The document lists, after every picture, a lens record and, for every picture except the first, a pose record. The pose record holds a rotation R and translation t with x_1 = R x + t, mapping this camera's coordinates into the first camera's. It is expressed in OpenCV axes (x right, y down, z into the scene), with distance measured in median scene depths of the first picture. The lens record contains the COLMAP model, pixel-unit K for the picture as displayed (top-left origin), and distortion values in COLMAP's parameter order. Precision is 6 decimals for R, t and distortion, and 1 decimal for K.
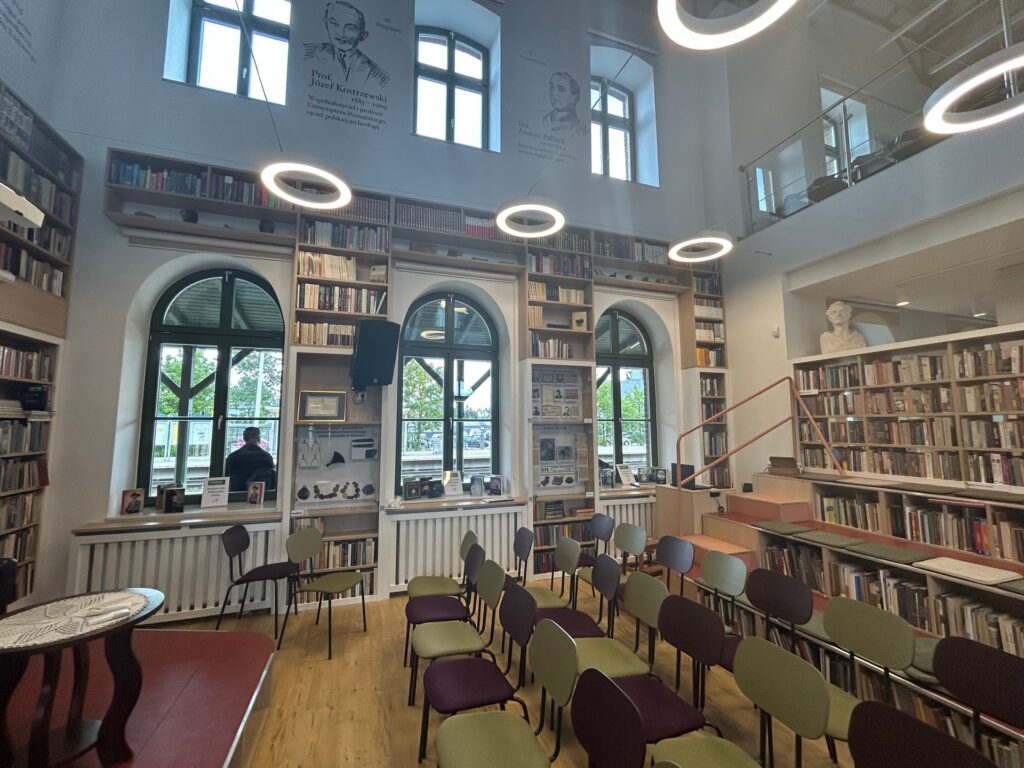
lens RADIAL K [[409.3, 0, 507.7], [0, 409.3, 384.5], [0, 0, 1]] dist [-0.000737, 0.000479]
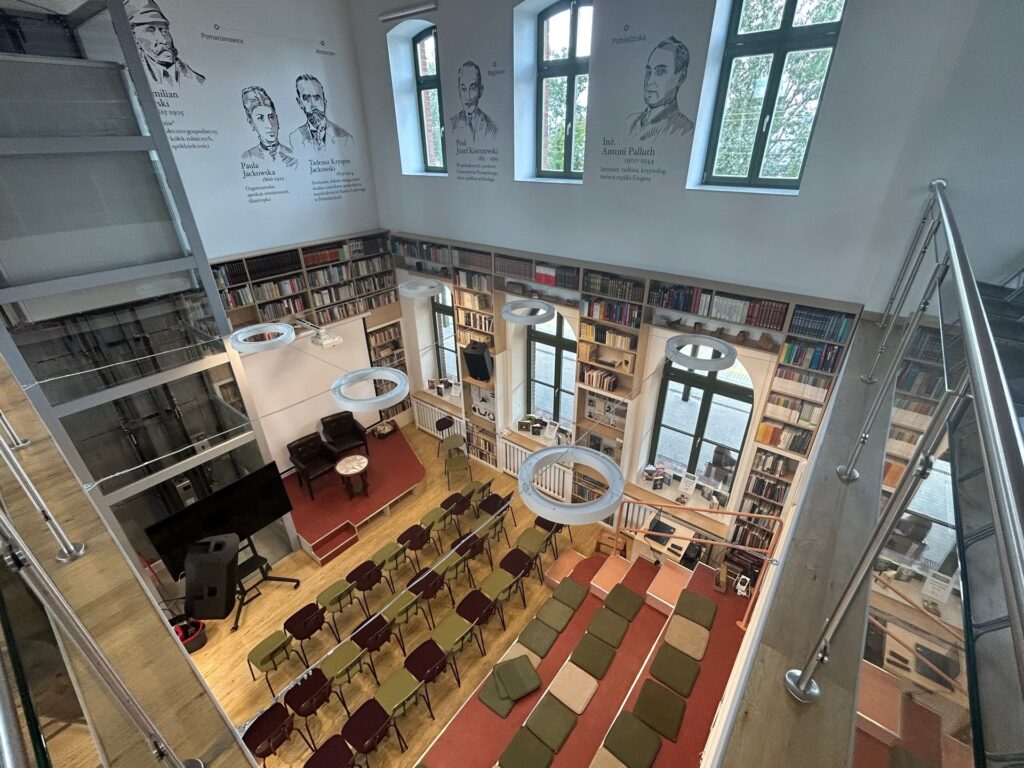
lens RADIAL K [[454.0, 0, 511.1], [0, 454.0, 384.1], [0, 0, 1]] dist [0.000115, -0.000161]
pose [[0.541029, 0.397840, -0.740953, 0.953063], [0.094647, 0.846633, 0.523693, -0.786741], [0.835661, -0.353462, 0.420398, 0.224459]]
